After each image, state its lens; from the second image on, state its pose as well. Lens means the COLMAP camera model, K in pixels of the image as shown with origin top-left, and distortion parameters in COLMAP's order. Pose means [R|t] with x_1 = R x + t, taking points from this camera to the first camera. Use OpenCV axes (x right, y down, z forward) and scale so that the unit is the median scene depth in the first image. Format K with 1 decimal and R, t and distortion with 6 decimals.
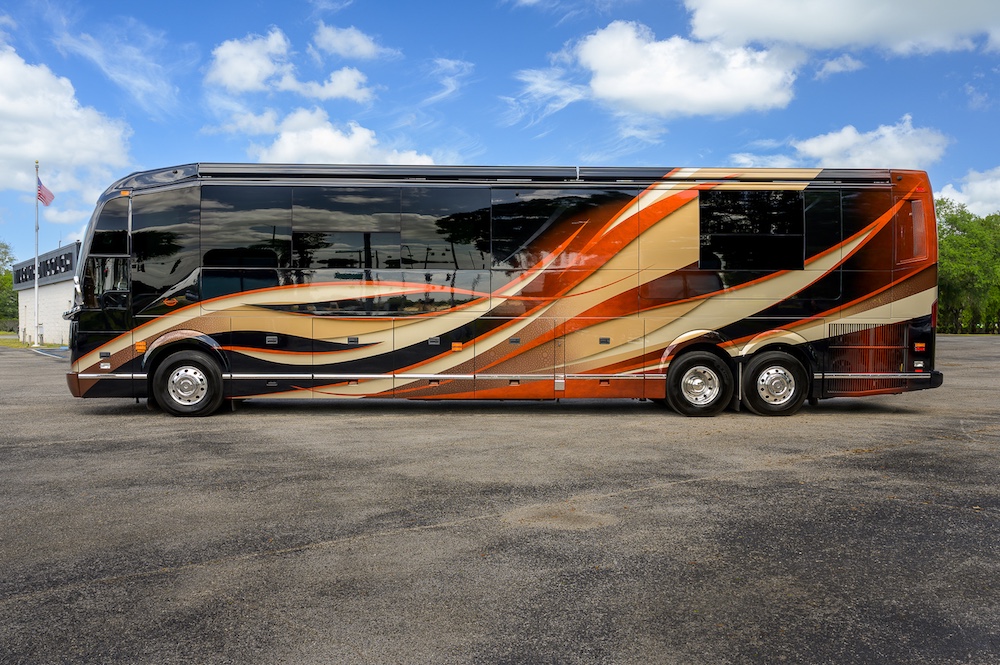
lens RADIAL K [[1020.8, 0, 500.0], [0, 1020.8, 332.5], [0, 0, 1]] dist [0.000978, -0.007714]
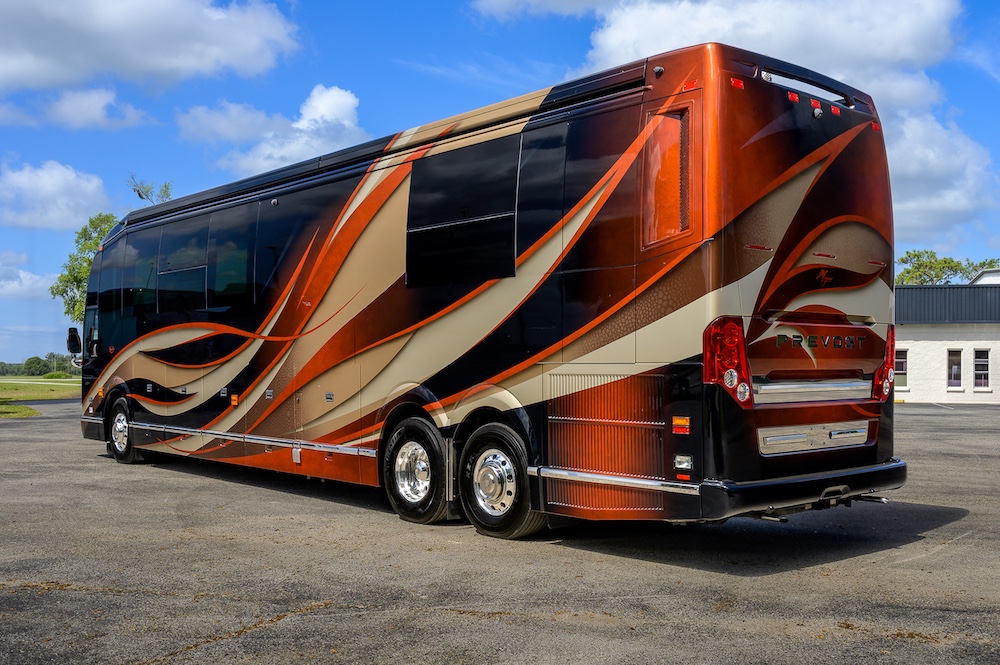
lens RADIAL K [[1020.8, 0, 500.0], [0, 1020.8, 332.5], [0, 0, 1]] dist [0.000978, -0.007714]
pose [[0.627672, -0.026849, -0.778015, 0.722202], [-0.004619, 0.999259, -0.038210, -0.009746], [0.778465, 0.027576, 0.627082, 0.649560]]
